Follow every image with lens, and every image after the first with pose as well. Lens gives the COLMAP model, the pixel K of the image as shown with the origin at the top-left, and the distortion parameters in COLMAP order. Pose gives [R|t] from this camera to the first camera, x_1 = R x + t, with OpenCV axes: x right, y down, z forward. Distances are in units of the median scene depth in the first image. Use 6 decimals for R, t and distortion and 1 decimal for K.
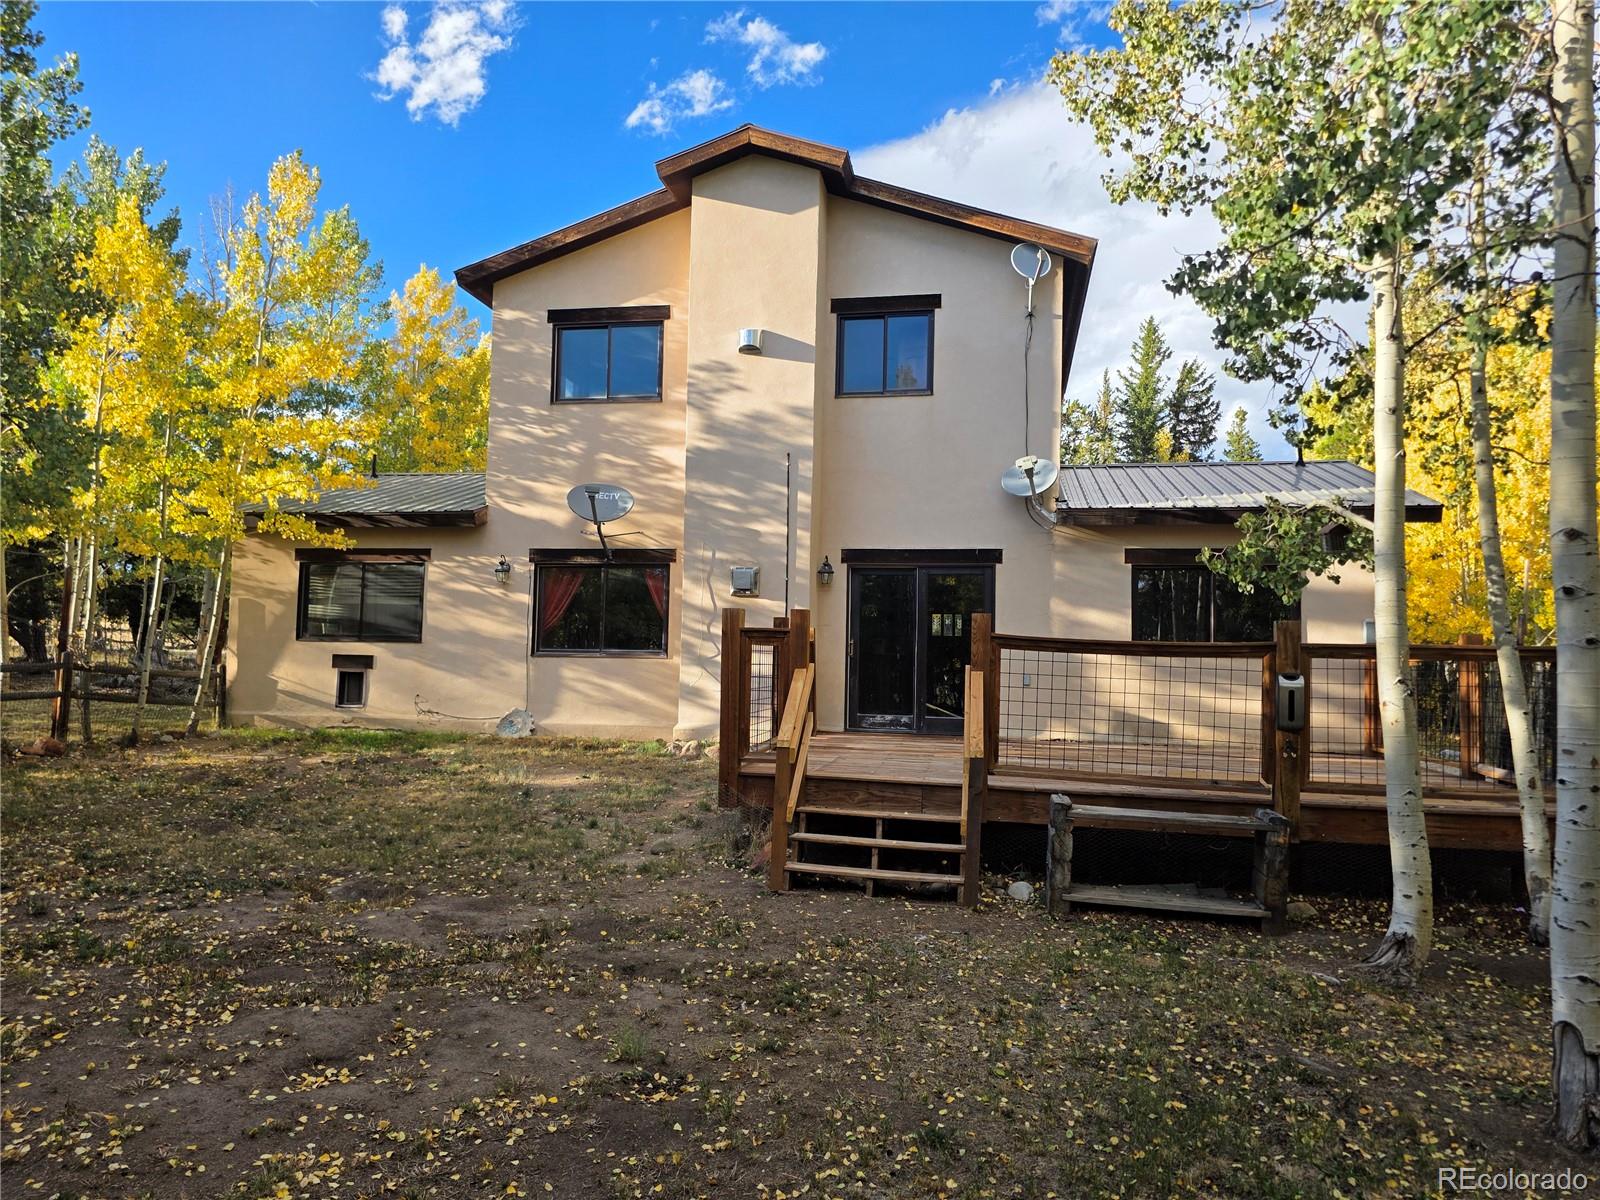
lens RADIAL K [[1073.4, 0, 799.8], [0, 1073.4, 598.9], [0, 0, 1]] dist [0.047197, -0.036603]
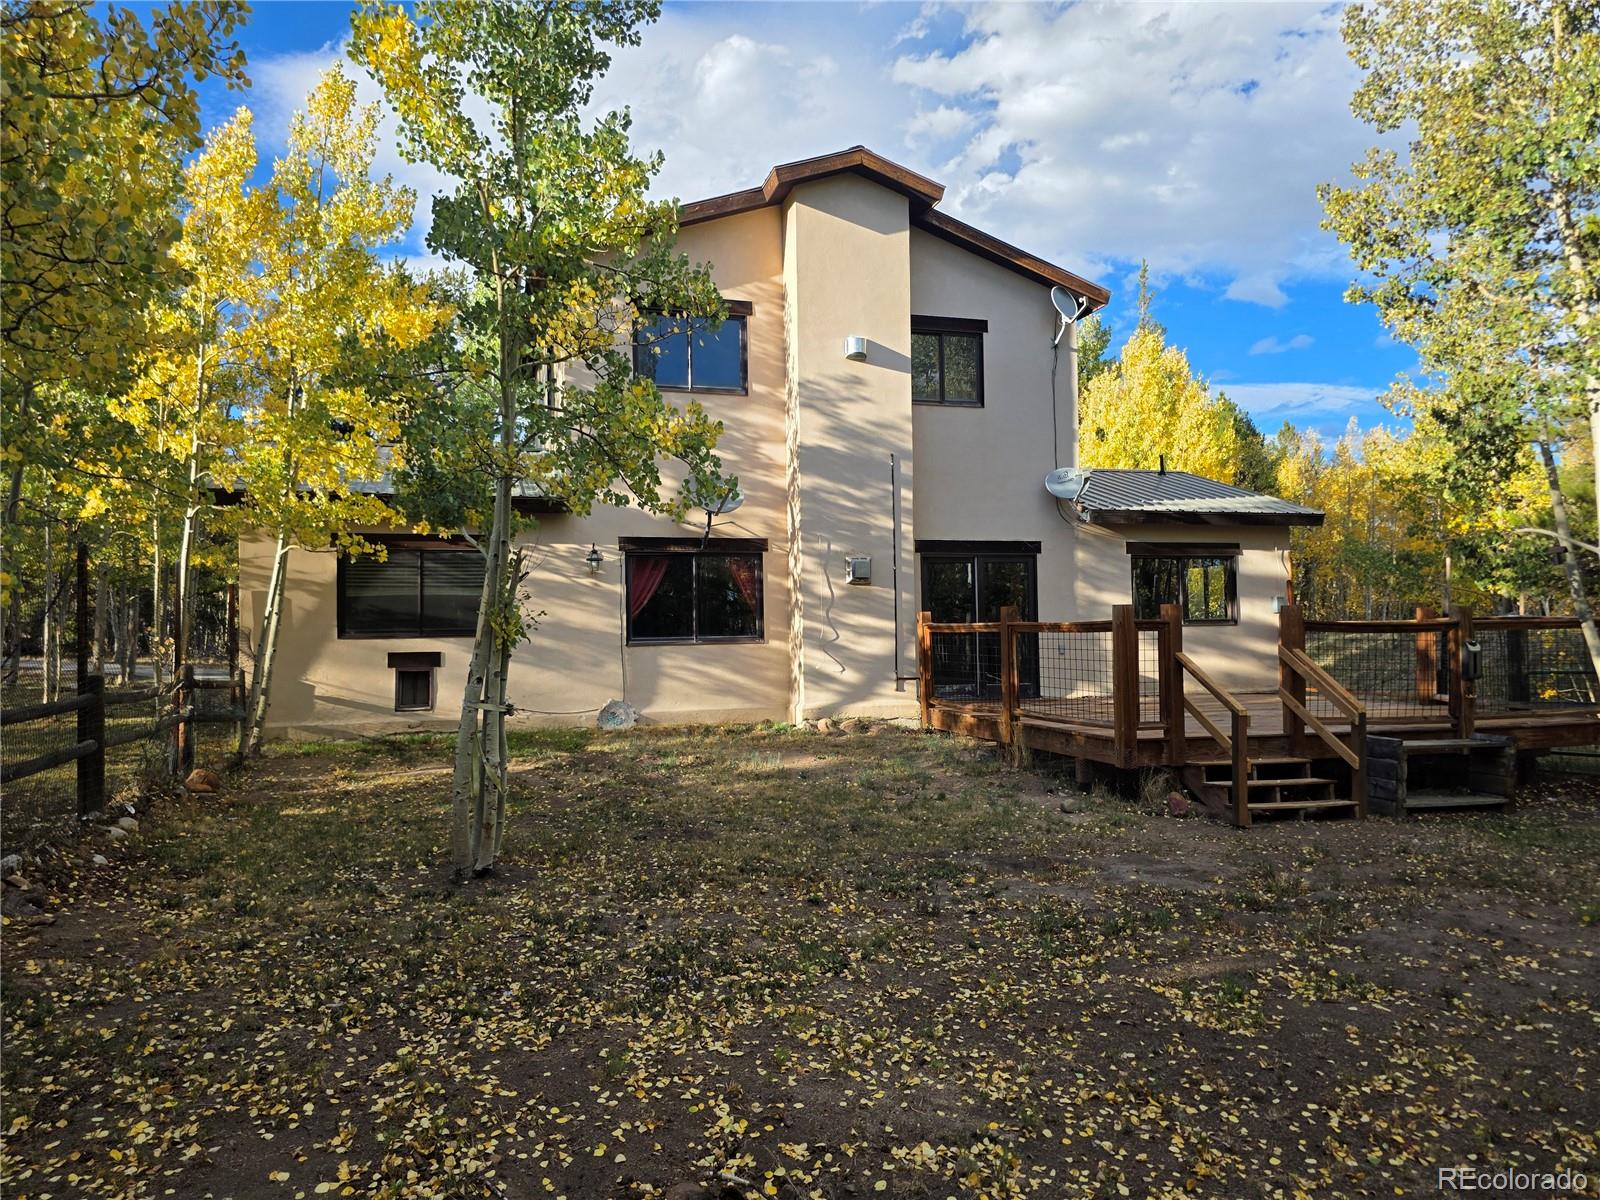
lens RADIAL K [[1073.4, 0, 796.4], [0, 1073.4, 601.1], [0, 0, 1]] dist [0.047197, -0.036603]
pose [[0.889884, -0.022252, 0.455644, -0.588987], [0.004417, 0.999183, 0.040169, -0.028966], [-0.456166, -0.033733, 0.889255, 0.053621]]
